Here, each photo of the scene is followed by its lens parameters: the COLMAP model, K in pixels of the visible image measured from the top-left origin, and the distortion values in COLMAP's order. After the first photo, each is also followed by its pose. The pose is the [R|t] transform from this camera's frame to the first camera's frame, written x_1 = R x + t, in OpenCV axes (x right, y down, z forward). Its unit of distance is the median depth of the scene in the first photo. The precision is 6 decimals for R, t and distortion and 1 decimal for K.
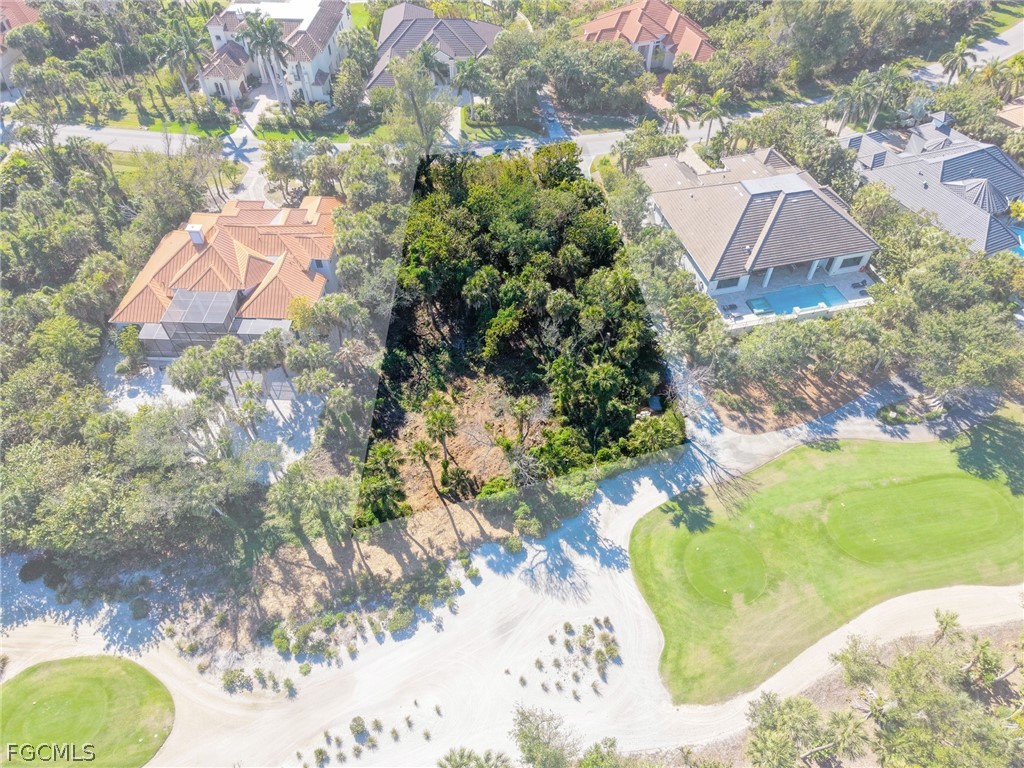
lens RADIAL K [[698.8, 0, 512.0], [0, 698.8, 384.0], [0, 0, 1]] dist [0.007806, -0.003250]
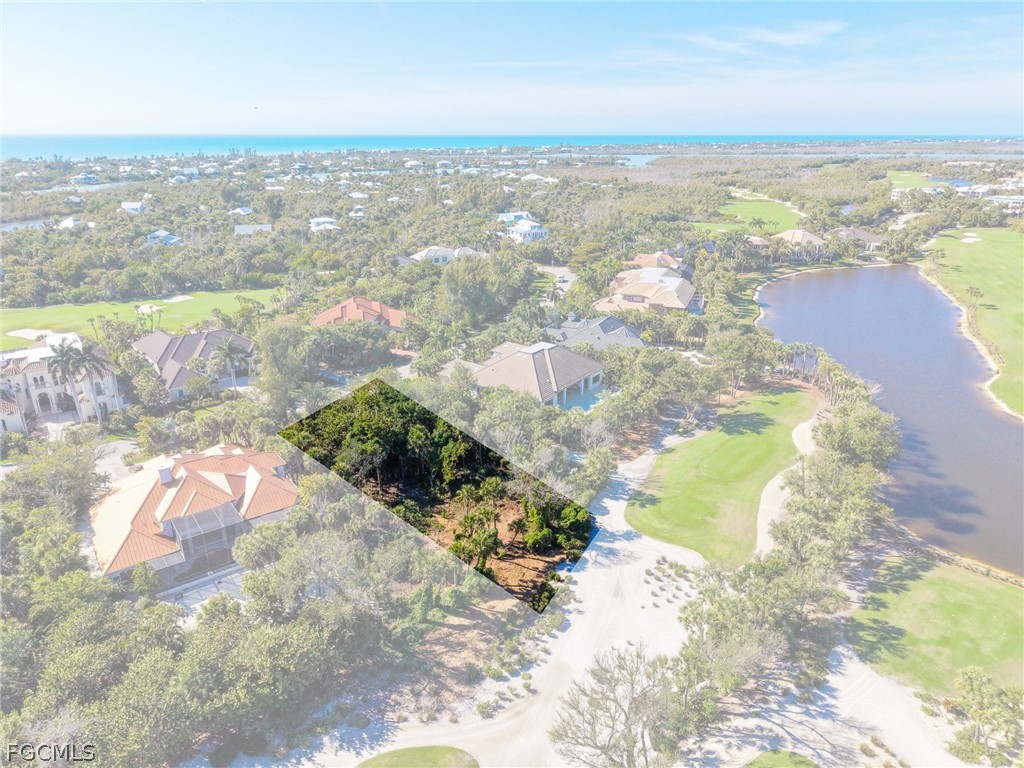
lens RADIAL K [[676.6, 0, 512.0], [0, 676.6, 384.0], [0, 0, 1]] dist [0.002454, -0.000453]
pose [[0.776253, -0.213702, 0.593096, -0.740689], [0.467451, 0.826352, -0.314059, 0.293360], [-0.422991, 0.521032, 0.741353, -0.066724]]
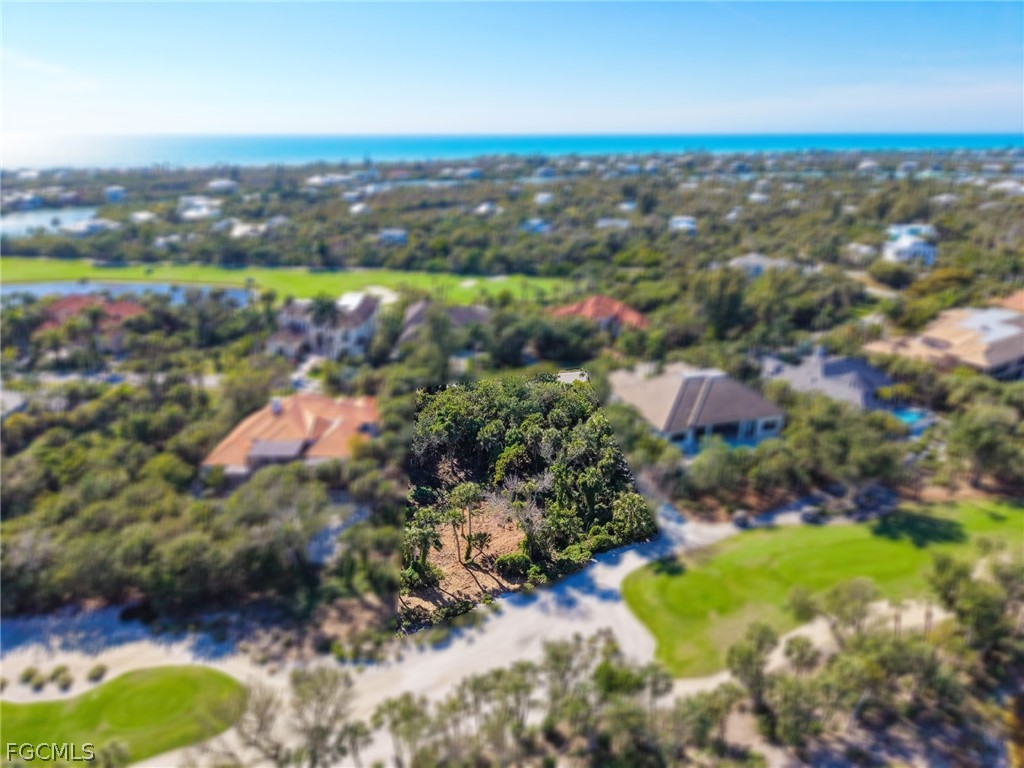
lens RADIAL K [[698.8, 0, 512.0], [0, 698.8, 384.0], [0, 0, 1]] dist [0.007806, -0.003250]
pose [[0.999090, -0.018788, 0.038286, -0.062273], [0.034667, 0.880637, -0.472521, 0.465644], [-0.024838, 0.473419, 0.880487, -0.237935]]
